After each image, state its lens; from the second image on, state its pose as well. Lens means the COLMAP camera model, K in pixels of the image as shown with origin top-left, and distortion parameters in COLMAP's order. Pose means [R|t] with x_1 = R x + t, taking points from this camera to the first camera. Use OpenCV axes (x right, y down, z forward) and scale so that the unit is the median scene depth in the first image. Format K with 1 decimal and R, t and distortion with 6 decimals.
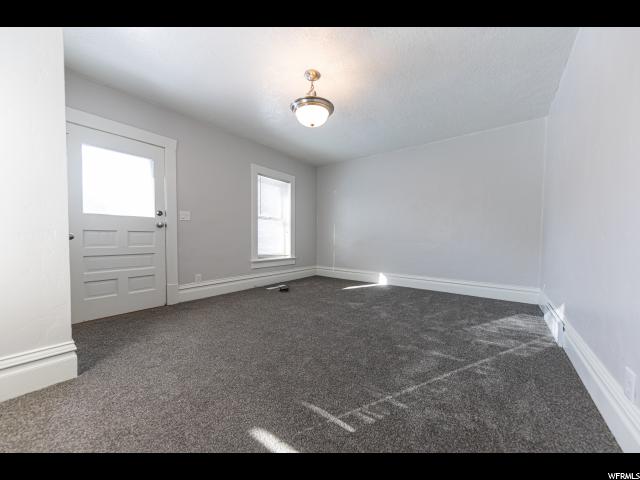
lens RADIAL K [[223.9, 0, 317.7], [0, 223.9, 242.8], [0, 0, 1]] dist [-0.000170, 0.000012]
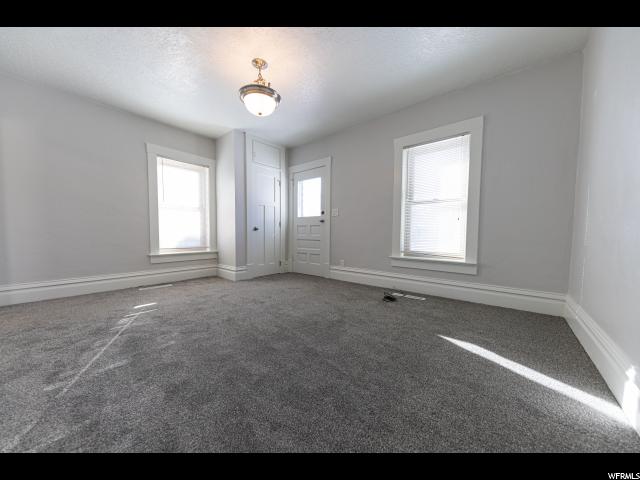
lens RADIAL K [[223.9, 0, 317.7], [0, 223.9, 242.8], [0, 0, 1]] dist [-0.000170, 0.000012]
pose [[-0.014493, 0.028778, -0.999481, 0.663179], [-0.036679, 0.998898, 0.029293, 0.019161], [0.999222, 0.037084, -0.013421, 0.886671]]
